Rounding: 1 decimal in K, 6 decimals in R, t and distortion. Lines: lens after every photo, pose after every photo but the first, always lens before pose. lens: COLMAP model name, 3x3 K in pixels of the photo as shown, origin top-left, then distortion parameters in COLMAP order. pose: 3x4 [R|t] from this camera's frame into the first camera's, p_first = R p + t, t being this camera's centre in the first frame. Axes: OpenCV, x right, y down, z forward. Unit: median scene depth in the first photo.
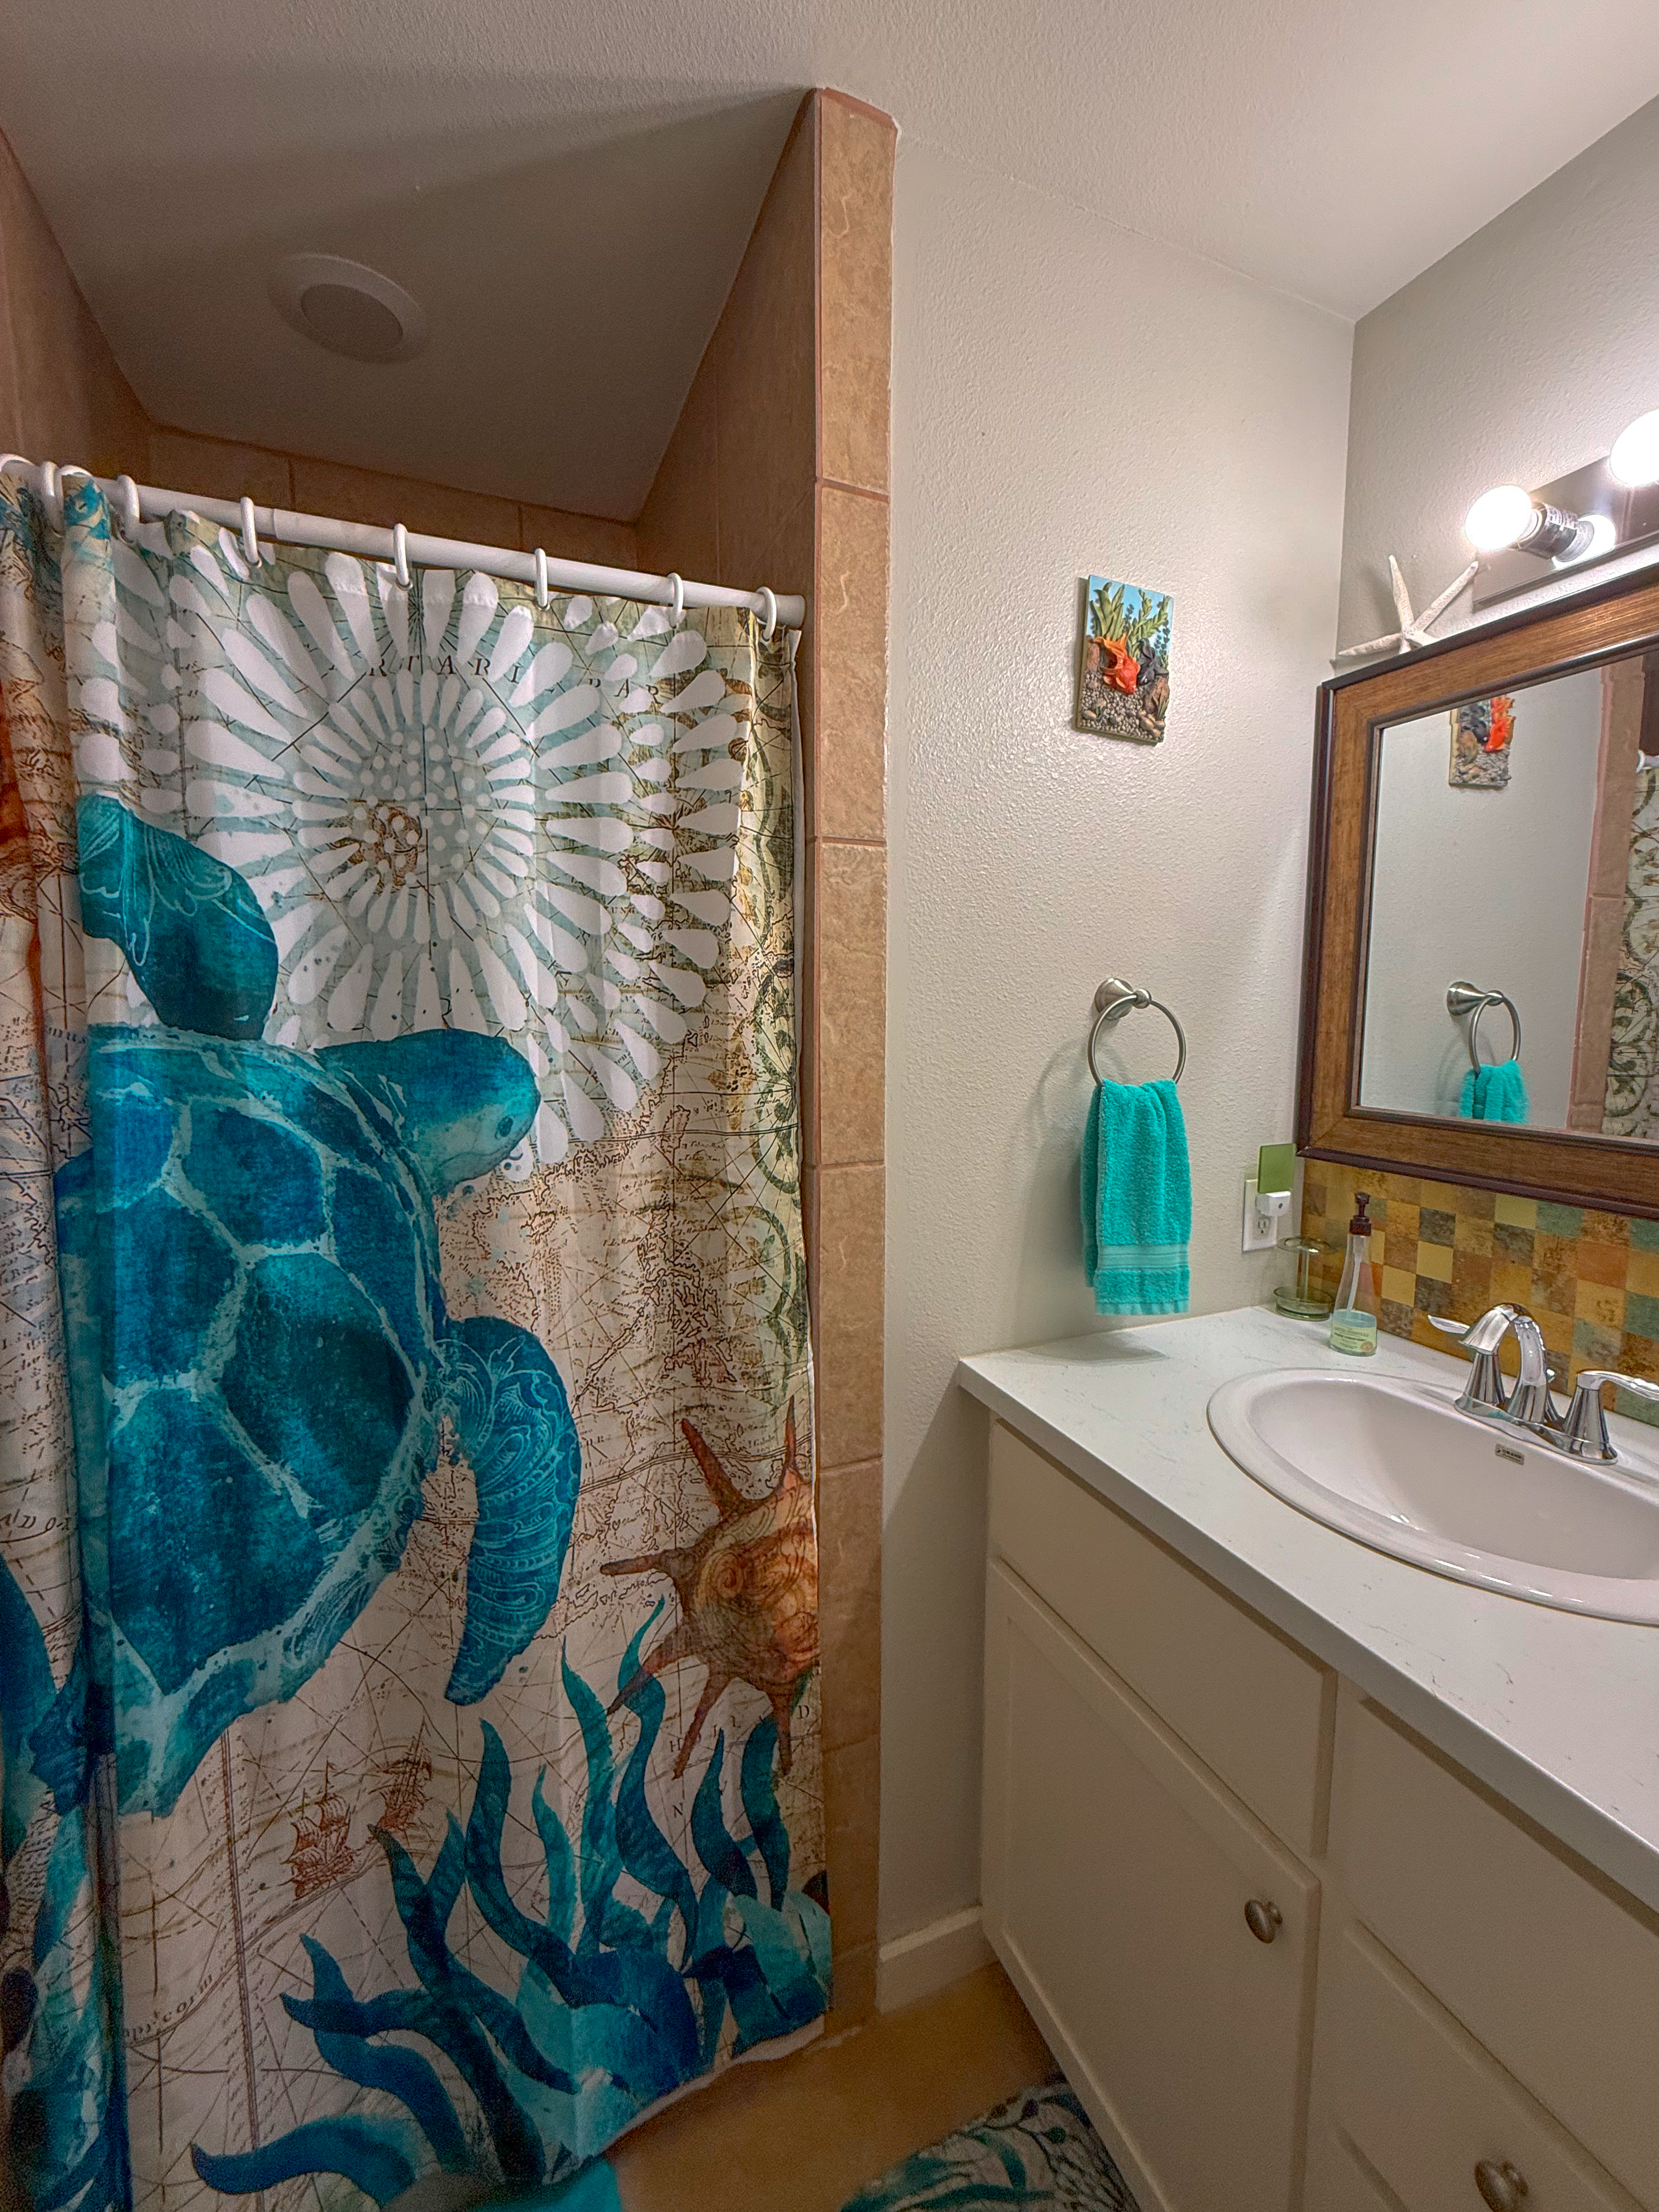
lens RADIAL K [[891.1, 0, 828.1], [0, 891.1, 1096.7], [0, 0, 1]] dist [-0.000914, 0.000004]
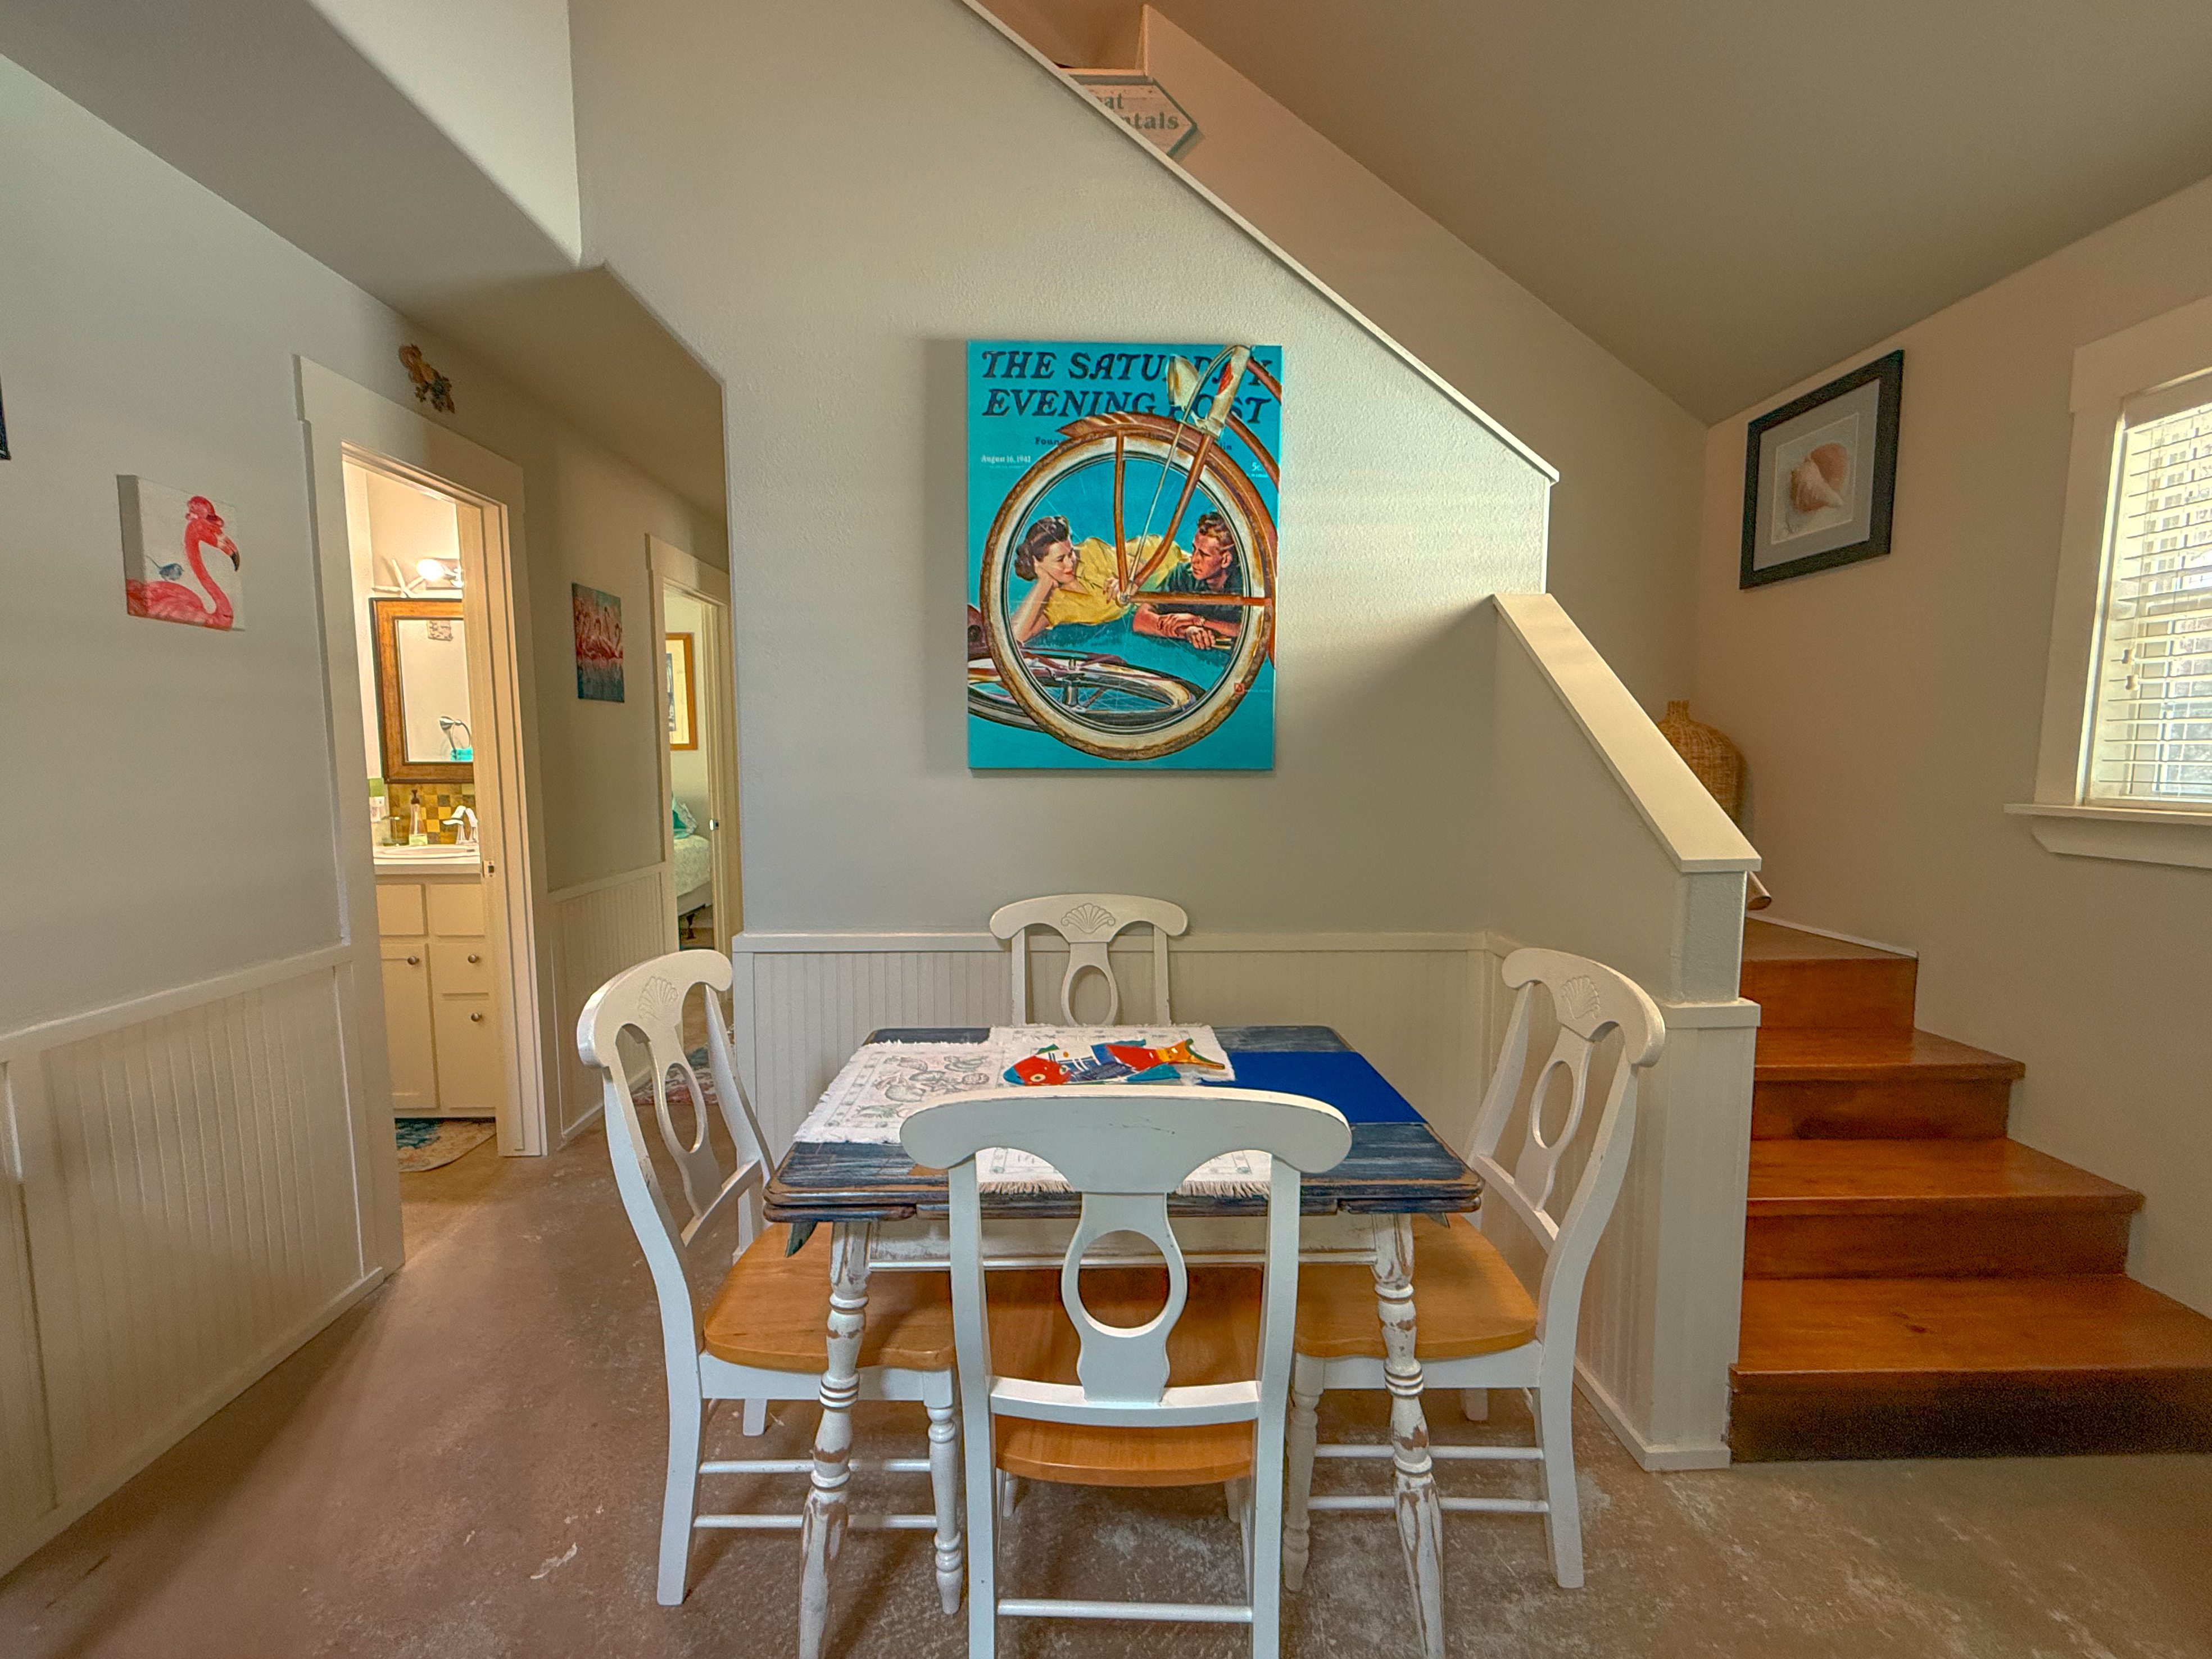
lens RADIAL K [[904.3, 0, 1097.6], [0, 904.3, 831.1], [0, 0, 1]] dist [0.000381, -0.000054]
pose [[0.361515, -0.085941, 0.928397, -1.176451], [0.101806, 0.993428, 0.052317, 0.284760], [-0.926791, 0.075603, 0.367888, -1.870500]]
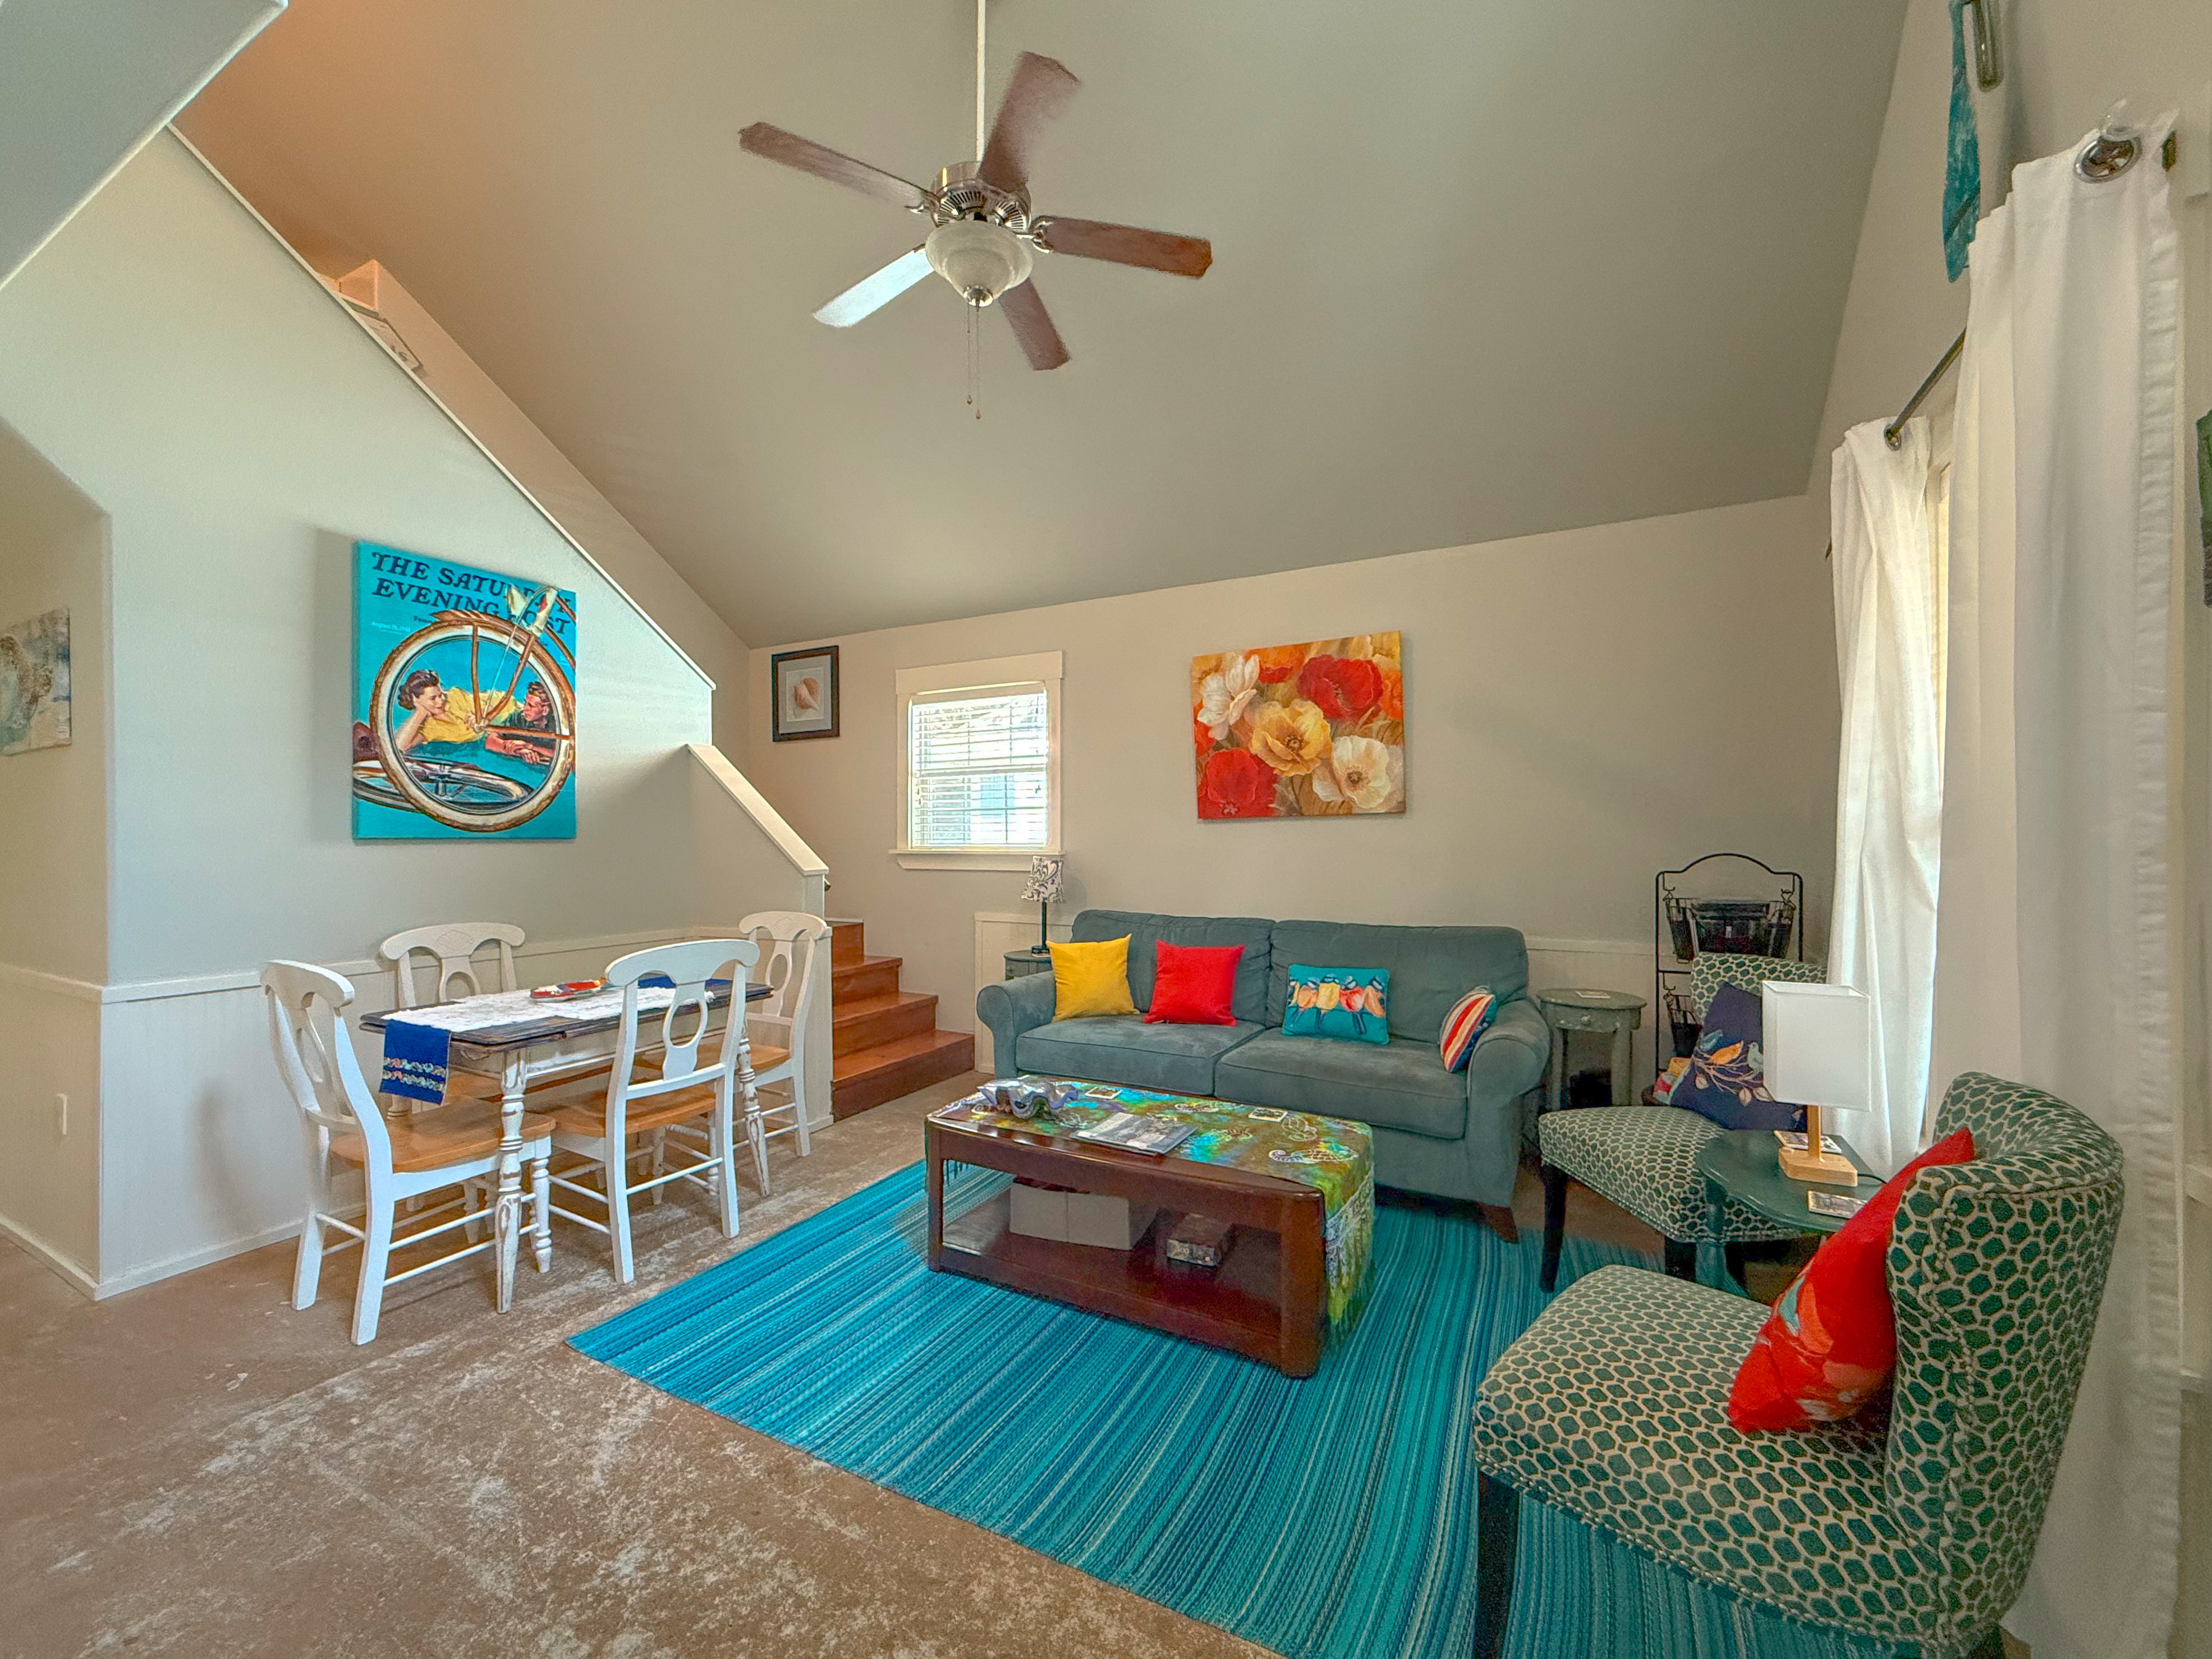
lens RADIAL K [[905.1, 0, 1105.6], [0, 905.1, 833.0], [0, 0, 1]] dist [-0.000134, 0.000174]
pose [[-0.633083, 0.000847, 0.774084, -2.652341], [0.086779, 0.993773, 0.069885, 0.224798], [-0.769205, 0.111417, -0.629214, -1.077315]]
